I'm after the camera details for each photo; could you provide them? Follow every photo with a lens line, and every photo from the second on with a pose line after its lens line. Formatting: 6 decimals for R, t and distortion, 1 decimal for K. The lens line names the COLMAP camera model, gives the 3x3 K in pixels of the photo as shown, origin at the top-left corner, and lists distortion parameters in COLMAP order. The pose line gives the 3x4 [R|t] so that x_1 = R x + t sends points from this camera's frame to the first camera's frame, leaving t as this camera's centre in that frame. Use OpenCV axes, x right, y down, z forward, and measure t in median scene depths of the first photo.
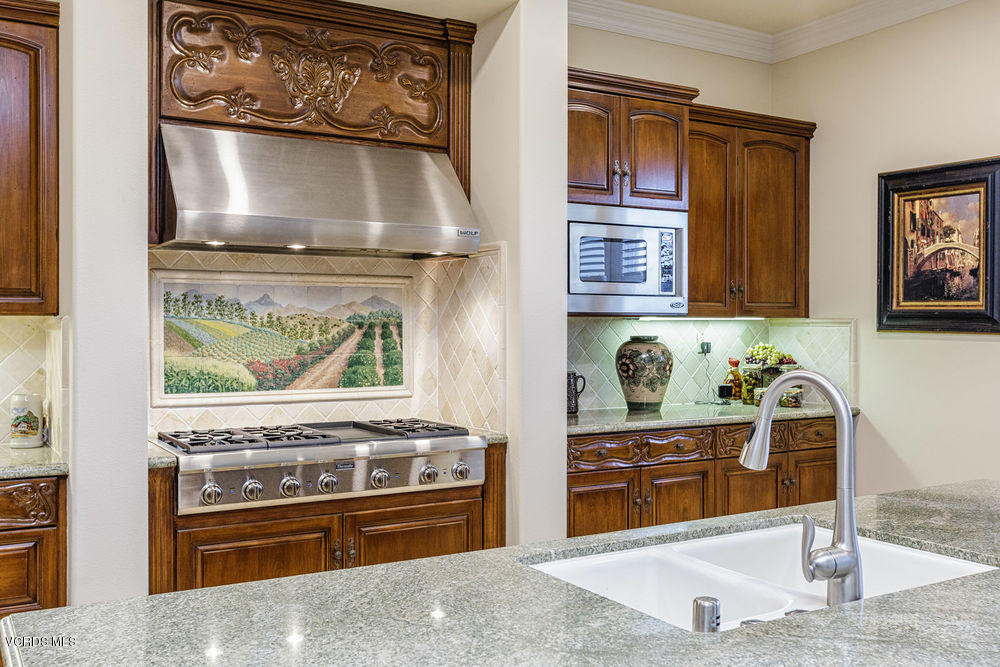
lens RADIAL K [[941.3, 0, 500.0], [0, 941.3, 333.5], [0, 0, 1]] dist [-0.002247, 0.000684]
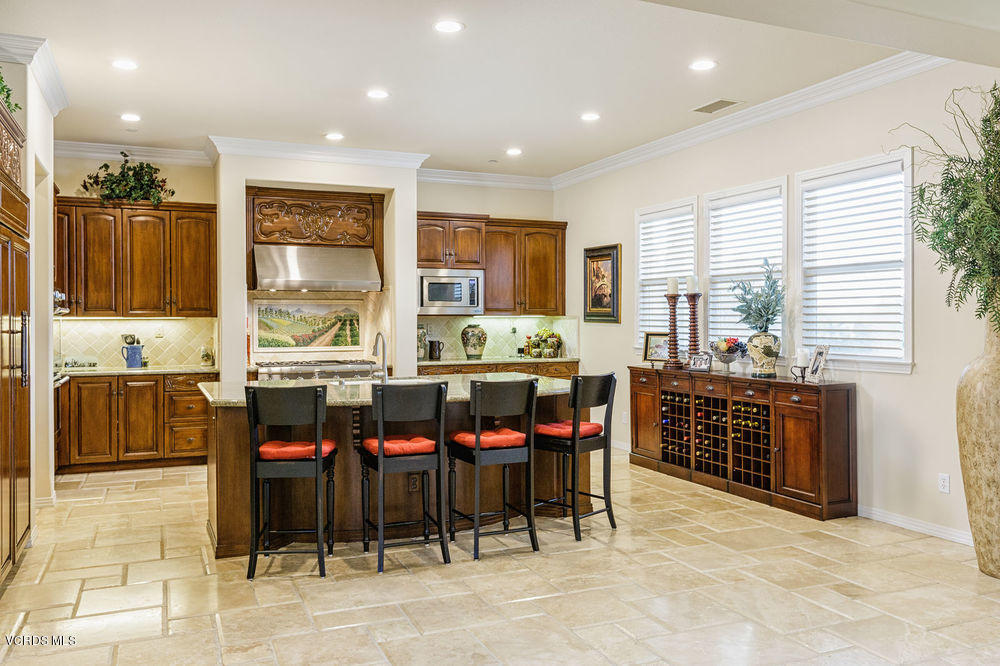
lens RADIAL K [[782.8, 0, 500.0], [0, 782.8, 333.0], [0, 0, 1]] dist [0.000209, 0.000483]
pose [[0.993685, -0.002221, -0.112180, 0.473047], [0.003294, 0.999951, 0.009380, 0.006212], [0.112153, -0.009691, 0.993644, -0.918541]]
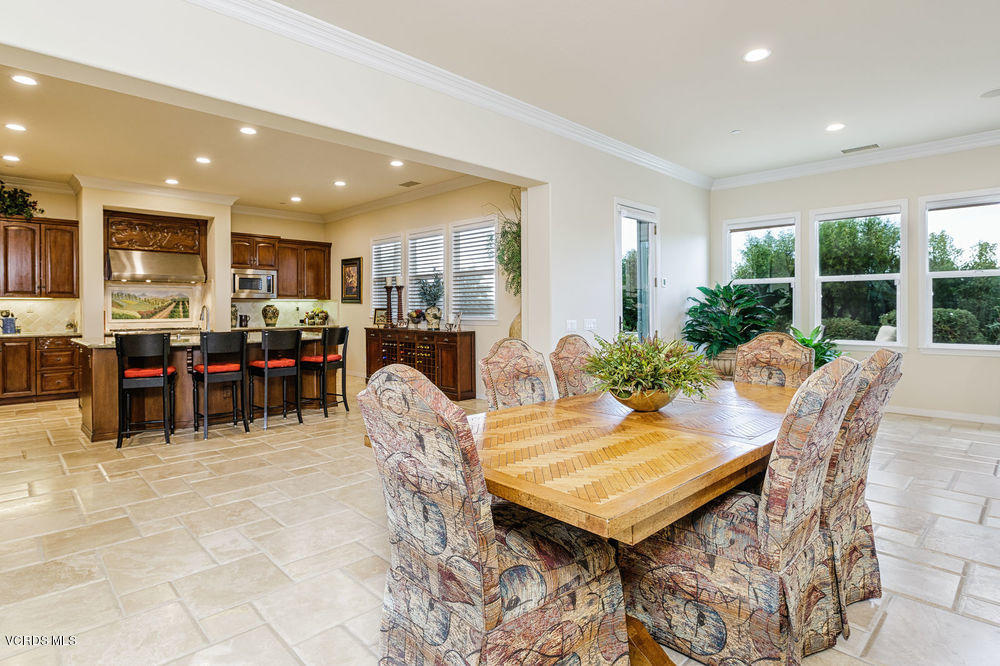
lens RADIAL K [[511.5, 0, 478.0], [0, 511.5, 311.8], [0, 0, 1]] dist [0.000721, -0.000326]
pose [[0.974087, -0.005487, 0.226105, 0.537578], [0.005251, 0.999985, 0.001642, 0.033658], [-0.226111, -0.000412, 0.974102, -1.170207]]
